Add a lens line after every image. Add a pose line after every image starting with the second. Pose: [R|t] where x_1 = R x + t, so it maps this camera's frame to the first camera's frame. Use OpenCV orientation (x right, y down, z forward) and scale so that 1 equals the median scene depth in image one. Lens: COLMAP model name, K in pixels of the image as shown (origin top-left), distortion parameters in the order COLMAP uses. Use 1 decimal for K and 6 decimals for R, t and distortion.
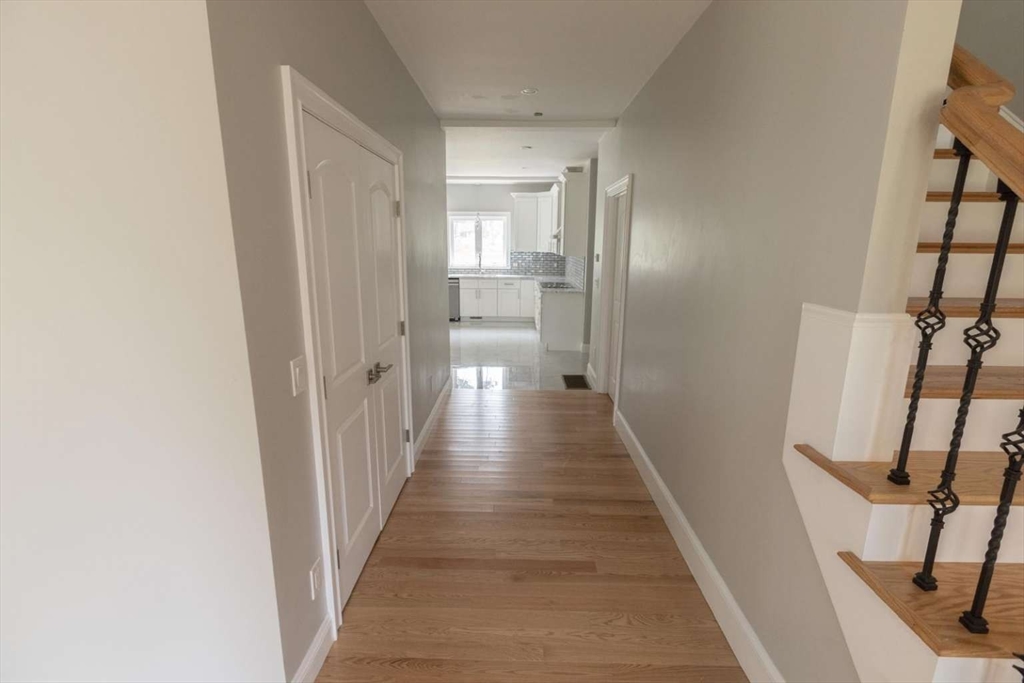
lens RADIAL K [[456.9, 0, 509.5], [0, 456.9, 336.1], [0, 0, 1]] dist [0.000852, -0.000104]
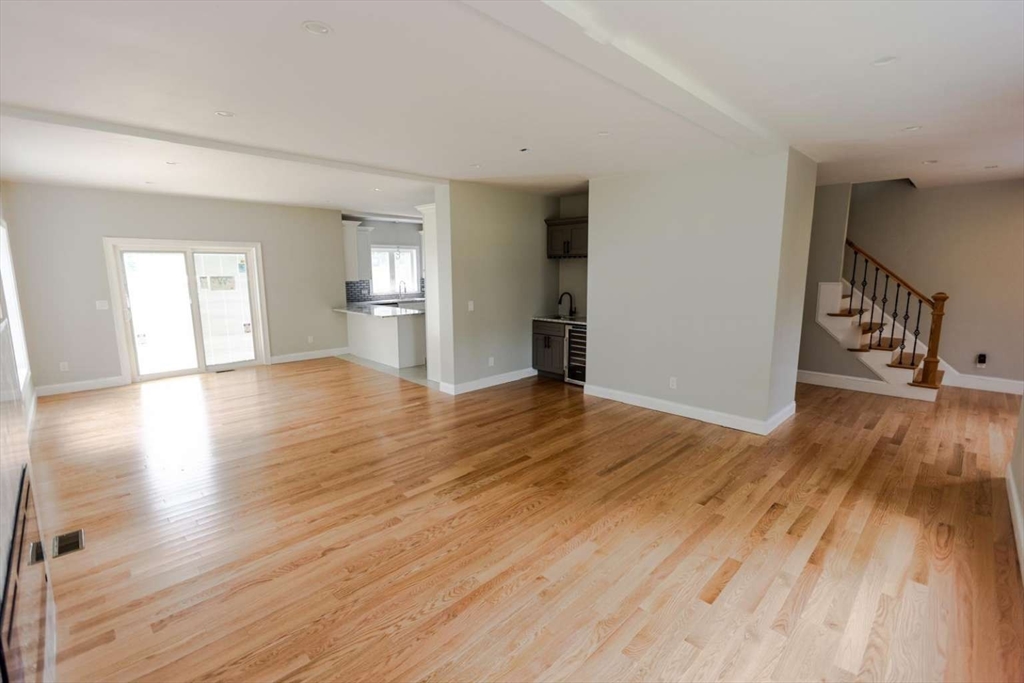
lens RADIAL K [[452.8, 0, 517.0], [0, 452.8, 339.9], [0, 0, 1]] dist [-0.000621, 0.000621]
pose [[0.689729, -0.117540, 0.714464, -1.695699], [0.153241, 0.988081, 0.014618, -0.014902], [-0.707666, 0.099402, 0.699519, 0.026542]]
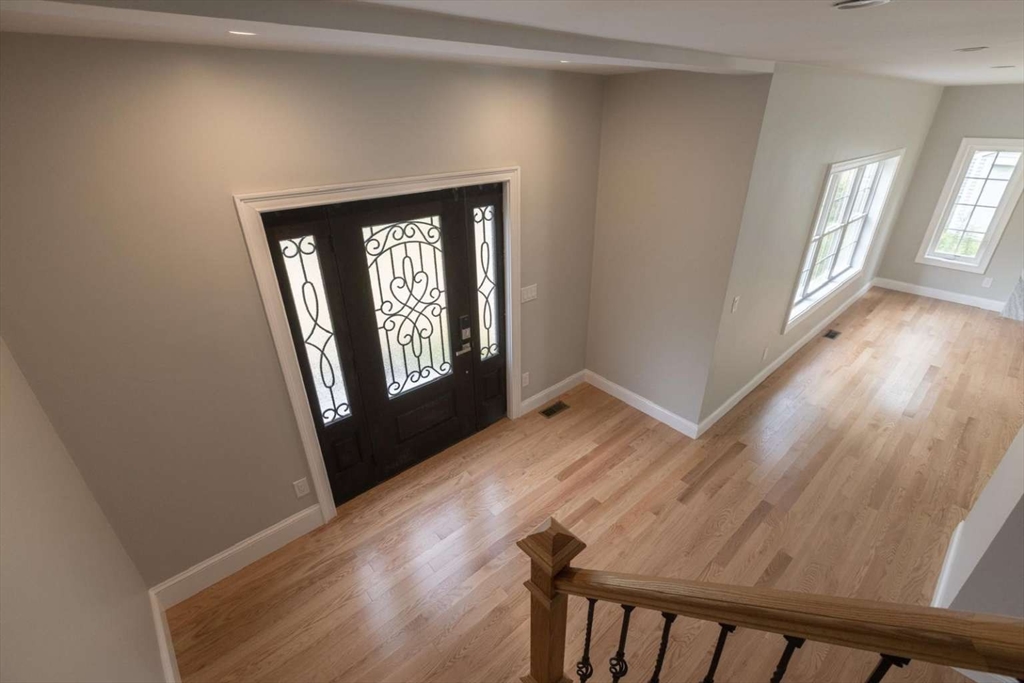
lens RADIAL K [[452.8, 0, 517.0], [0, 452.8, 339.9], [0, 0, 1]] dist [-0.000621, 0.000621]
pose [[-0.728819, 0.312638, -0.609164, 0.447476], [-0.133422, 0.807772, 0.574198, -0.269681], [0.671581, 0.499762, -0.547007, 0.167236]]
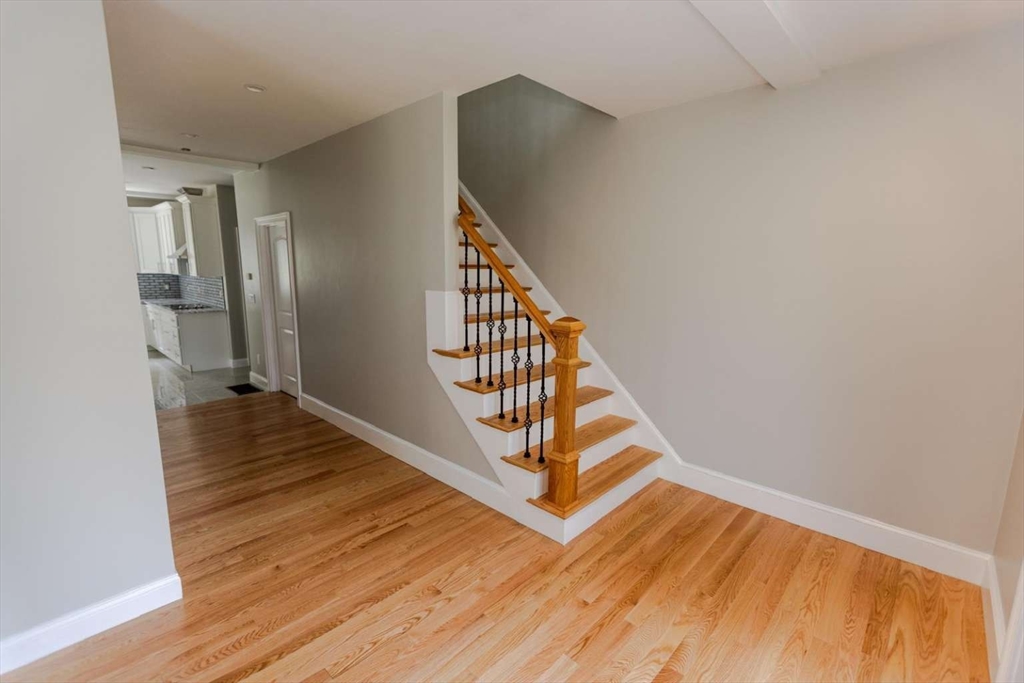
lens RADIAL K [[452.8, 0, 517.0], [0, 452.8, 339.9], [0, 0, 1]] dist [-0.000621, 0.000621]
pose [[0.670427, -0.123772, 0.731579, -0.284623], [0.146916, 0.988611, 0.032621, 0.063243], [-0.727285, 0.085611, 0.680976, -0.331206]]
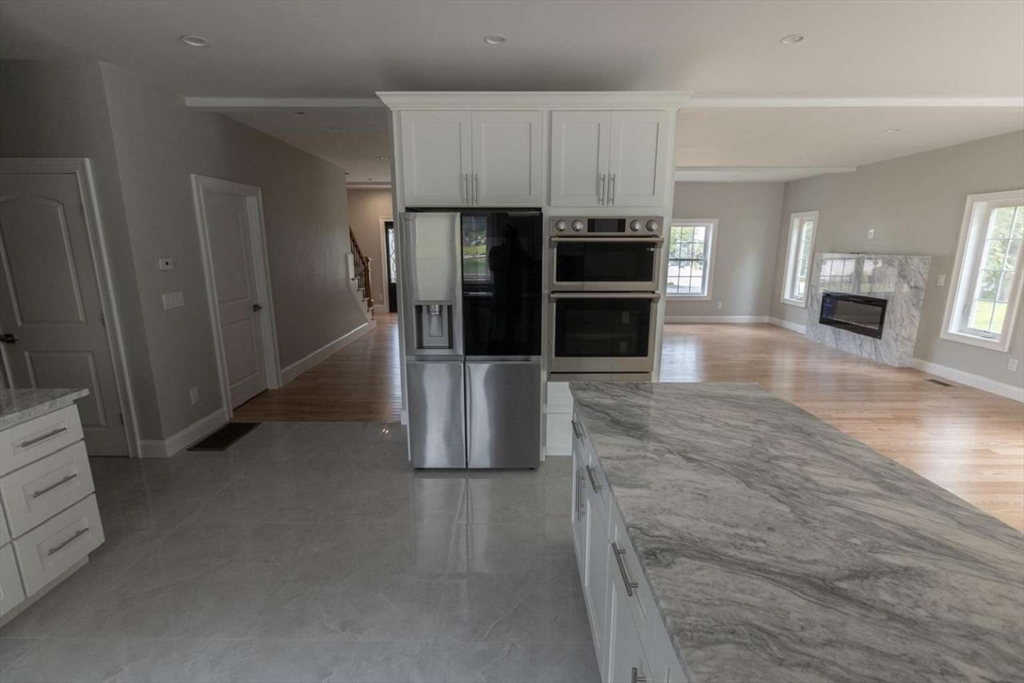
lens RADIAL K [[456.9, 0, 509.5], [0, 456.9, 336.1], [0, 0, 1]] dist [0.000852, -0.000104]
pose [[-0.999901, -0.001560, -0.014007, -0.406204], [-0.006986, 0.918036, 0.396435, -0.463368], [0.012241, 0.396493, -0.917956, 2.223719]]
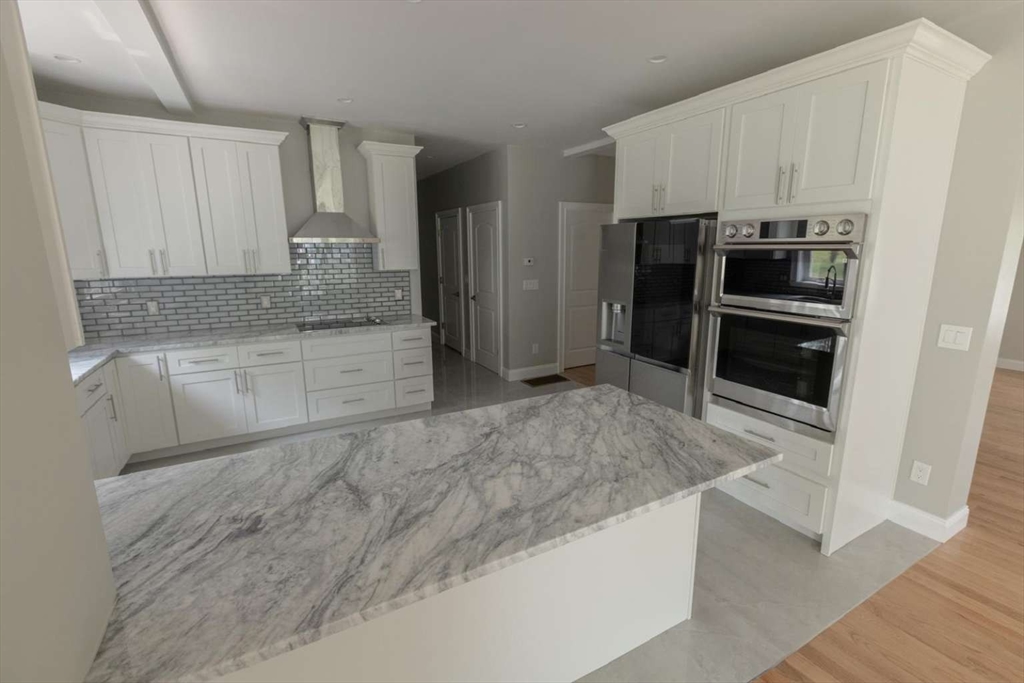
lens RADIAL K [[452.8, 0, 517.0], [0, 452.8, 339.9], [0, 0, 1]] dist [-0.000621, 0.000621]
pose [[-0.502581, -0.178939, 0.845809, -0.947255], [0.176565, 0.936479, 0.303036, -0.439027], [-0.846308, 0.301641, -0.439062, 2.059545]]
